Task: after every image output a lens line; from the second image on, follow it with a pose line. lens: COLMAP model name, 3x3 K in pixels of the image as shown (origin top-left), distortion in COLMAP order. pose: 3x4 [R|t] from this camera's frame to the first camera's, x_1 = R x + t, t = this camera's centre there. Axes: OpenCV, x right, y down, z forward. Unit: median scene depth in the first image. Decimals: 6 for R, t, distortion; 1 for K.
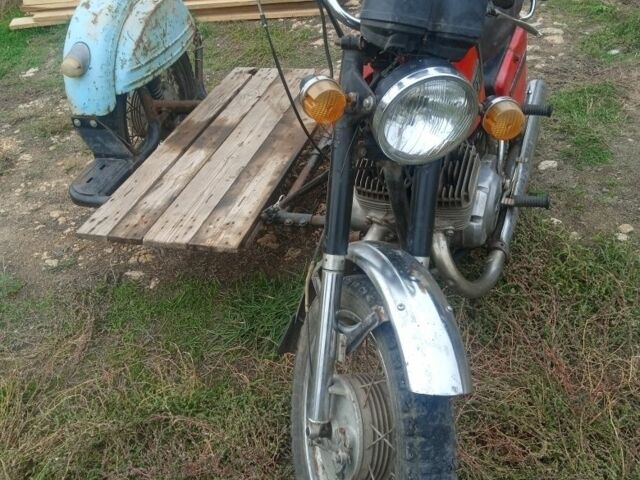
lens RADIAL K [[708.6, 0, 320.0], [0, 708.6, 240.0], [0, 0, 1]] dist [0.069829, -0.009237]
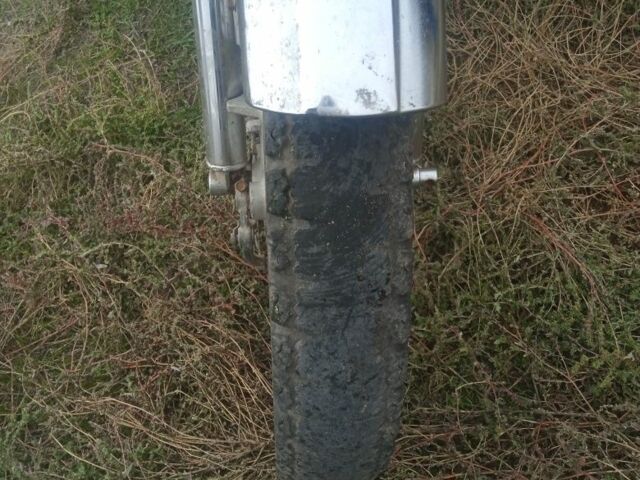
lens RADIAL K [[708.6, 0, 320.0], [0, 708.6, 240.0], [0, 0, 1]] dist [0.069829, -0.009237]
pose [[0.958106, 0.063167, -0.279362, 0.258972], [0.044059, 0.931263, 0.361673, 0.144072], [0.283006, -0.358829, 0.889466, 0.644207]]
